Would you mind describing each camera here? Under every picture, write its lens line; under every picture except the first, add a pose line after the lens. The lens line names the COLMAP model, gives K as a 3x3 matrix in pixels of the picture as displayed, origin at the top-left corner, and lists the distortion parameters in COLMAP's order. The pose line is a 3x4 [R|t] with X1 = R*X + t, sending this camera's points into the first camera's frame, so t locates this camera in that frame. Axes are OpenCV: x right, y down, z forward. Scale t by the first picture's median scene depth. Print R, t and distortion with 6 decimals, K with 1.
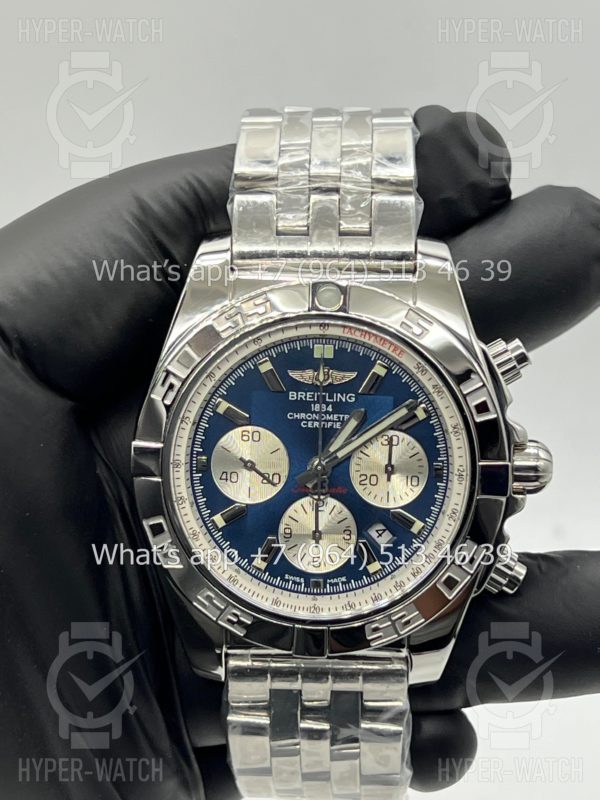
lens RADIAL K [[1955.0, 0, 296.8], [0, 1955.0, 402.9], [0, 0, 1]] dist [0.277033, 0.000000]
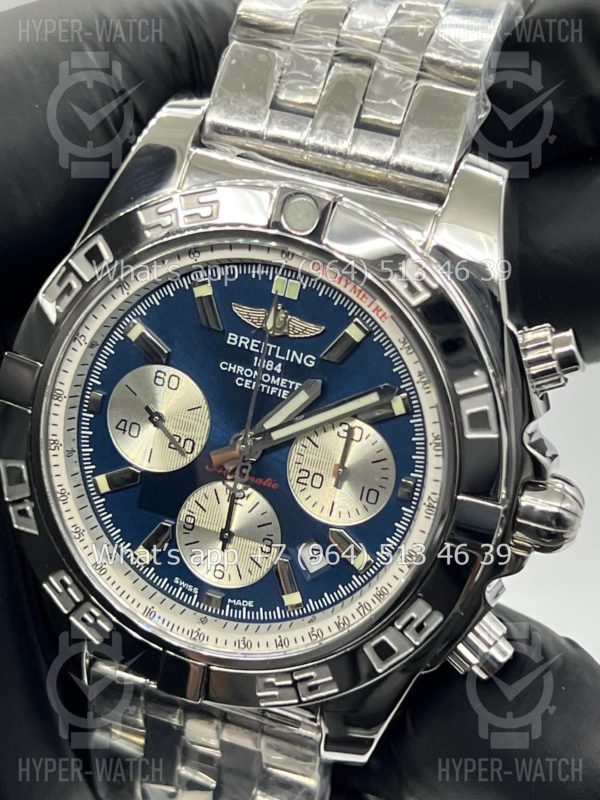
lens RADIAL K [[1955.0, 0, 296.6], [0, 1955.0, 402.3], [0, 0, 1]] dist [0.277033, 0.000000]
pose [[0.948912, 0.234311, -0.211338, 0.174947], [-0.212655, 0.969696, 0.120280, -0.071509], [0.233117, -0.069193, 0.969984, 0.315493]]
